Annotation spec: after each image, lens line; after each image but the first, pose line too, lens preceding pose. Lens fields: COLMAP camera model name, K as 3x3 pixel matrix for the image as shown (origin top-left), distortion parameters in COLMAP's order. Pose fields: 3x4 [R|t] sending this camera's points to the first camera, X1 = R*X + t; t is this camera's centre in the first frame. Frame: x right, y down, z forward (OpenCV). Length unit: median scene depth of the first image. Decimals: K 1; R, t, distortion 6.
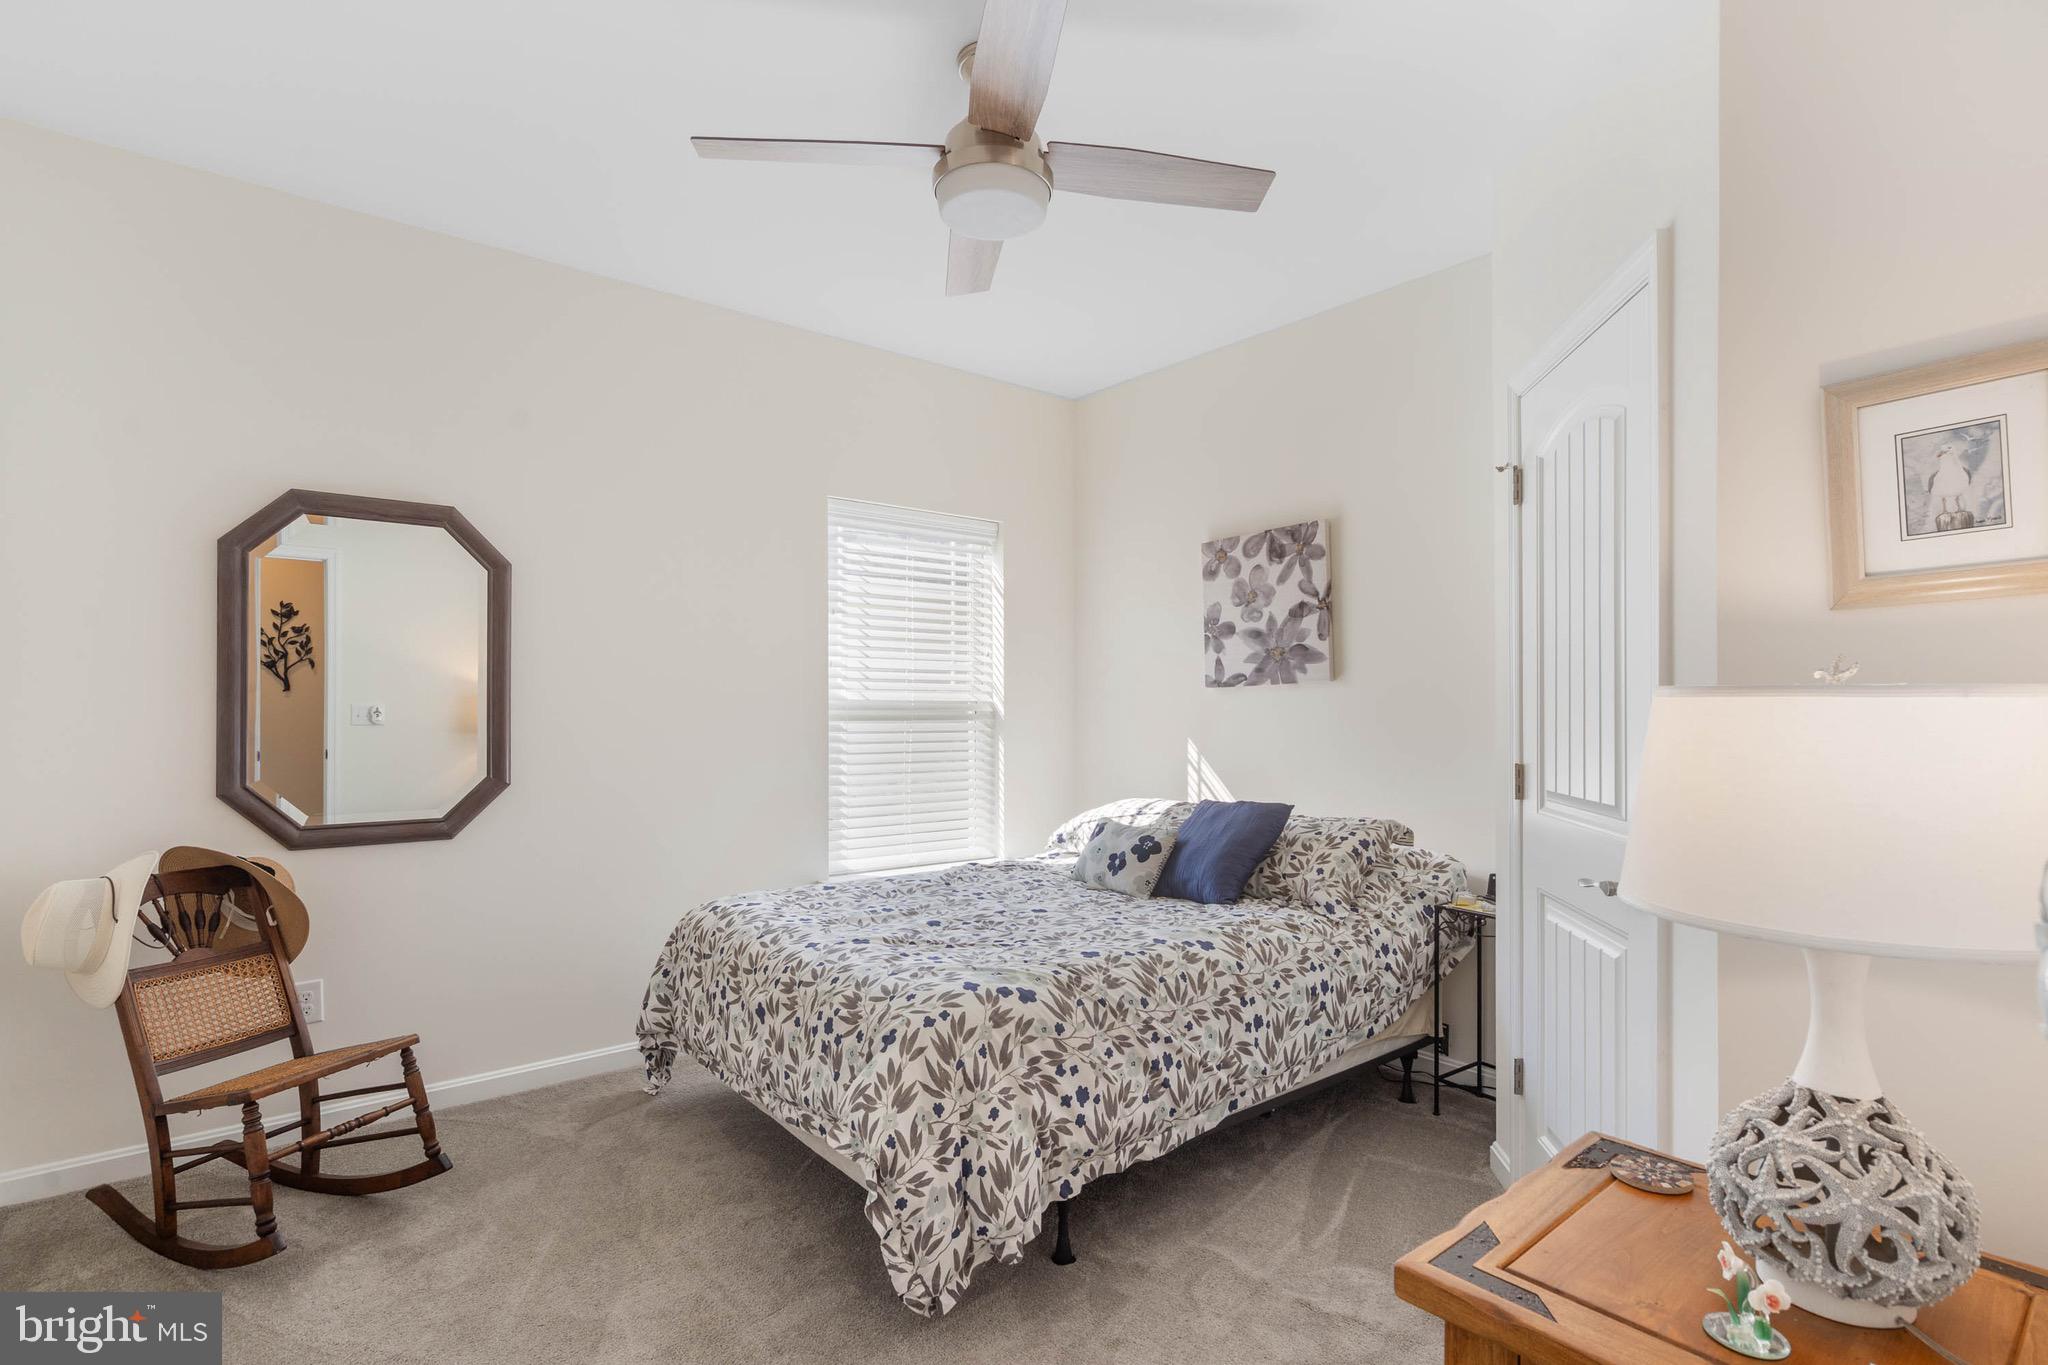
lens RADIAL K [[984.7, 0, 1019.8], [0, 984.7, 709.0], [0, 0, 1]] dist [-0.000258, 0.000095]
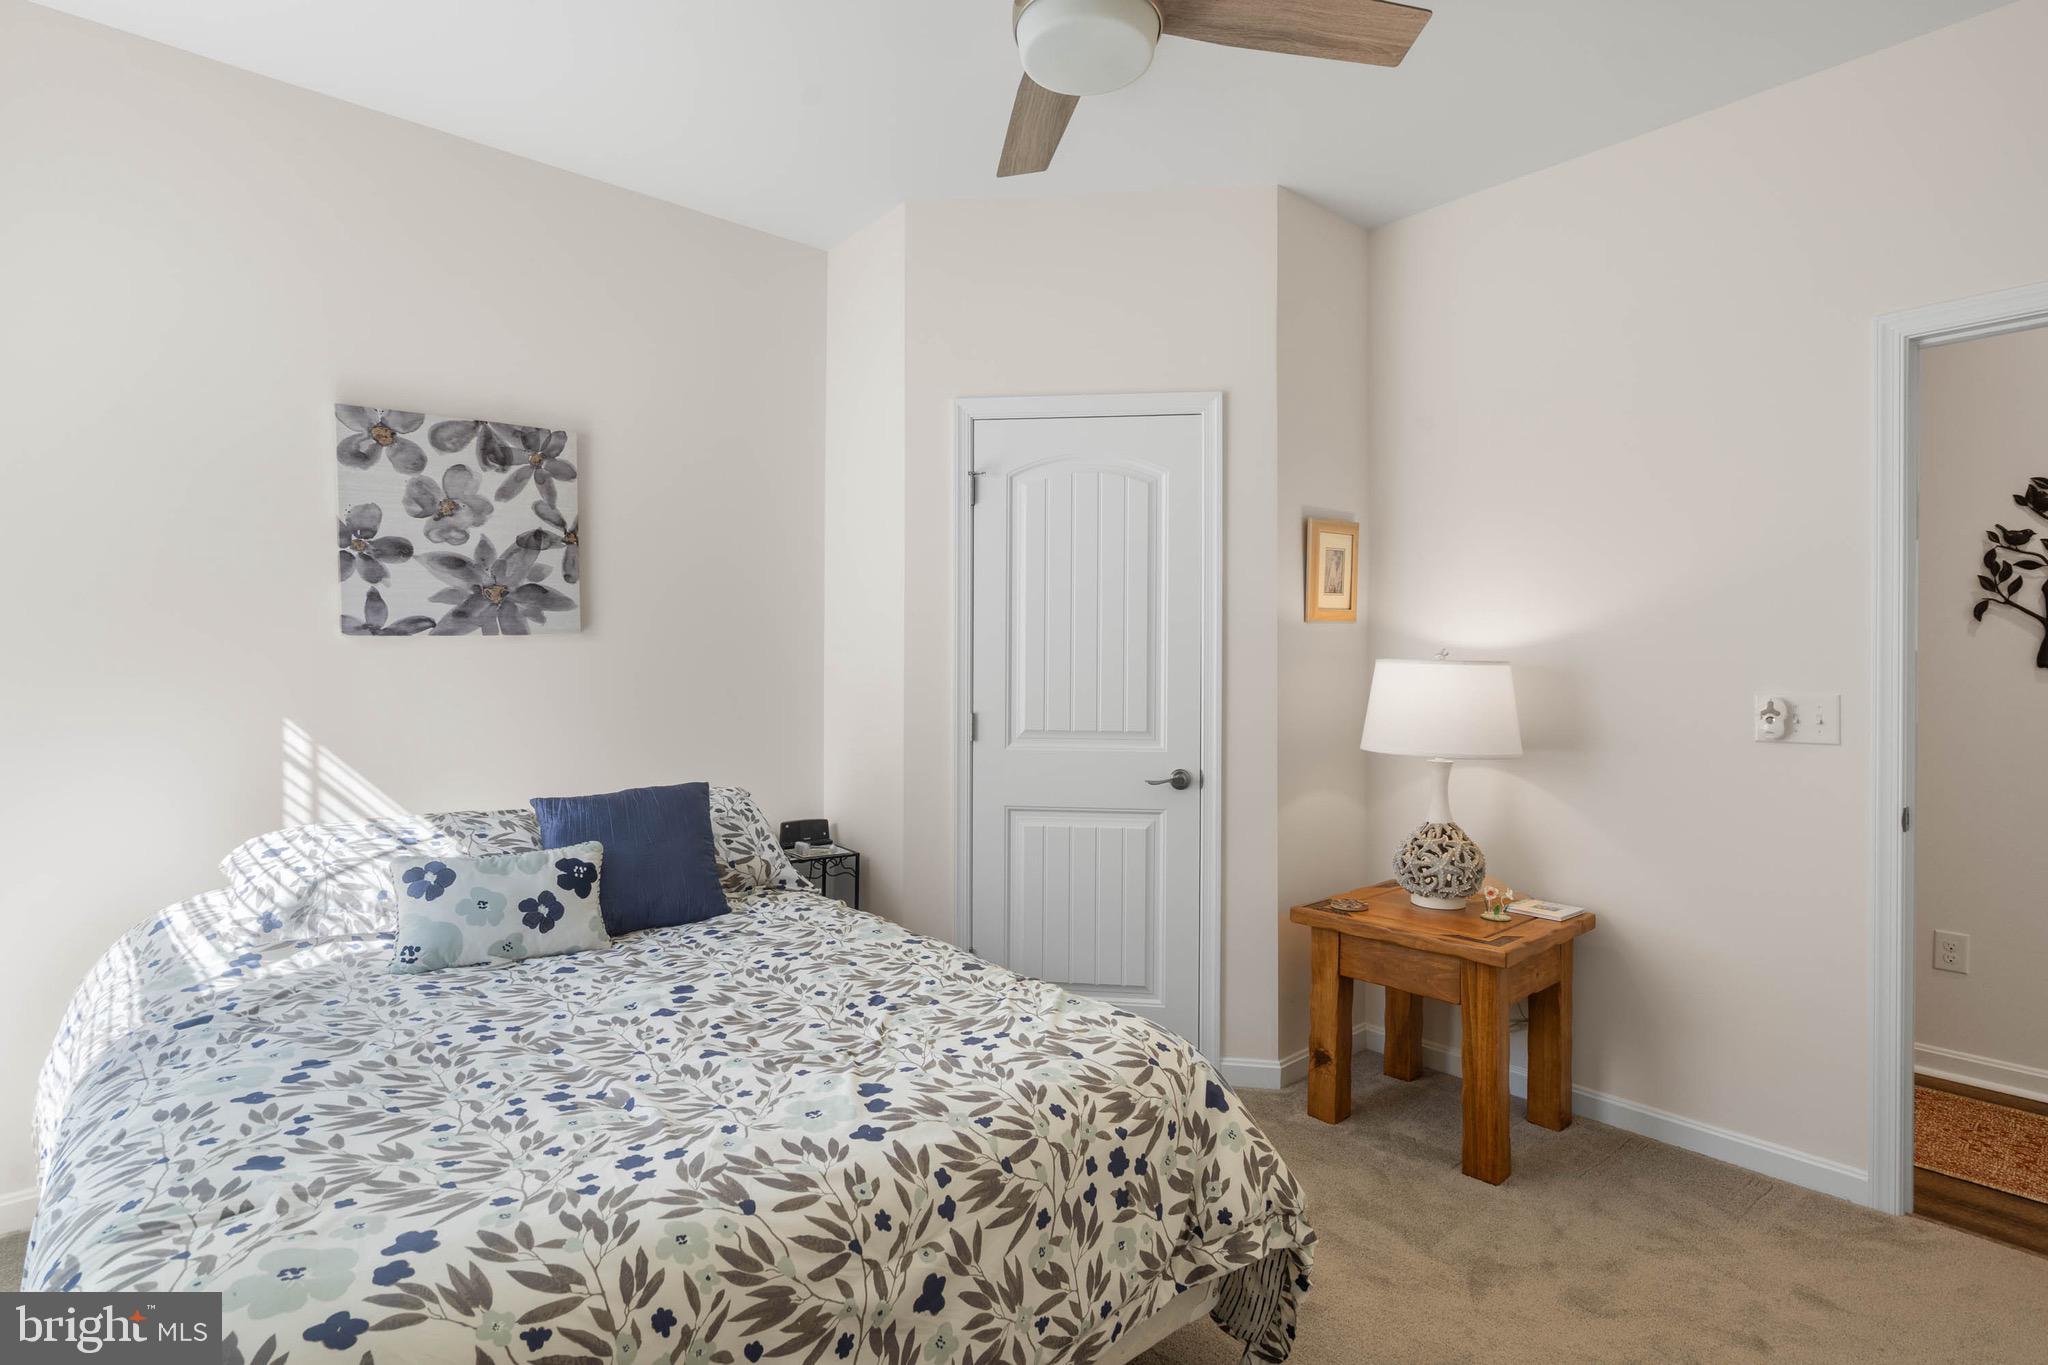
lens RADIAL K [[989.0, 0, 1031.3], [0, 989.0, 667.5], [0, 0, 1]] dist [-0.000923, -0.000116]
pose [[-0.025301, -0.003344, 0.999674, -0.492105], [-0.000757, 0.999994, 0.003325, -0.003771], [-0.999680, -0.000672, -0.025304, 0.627023]]
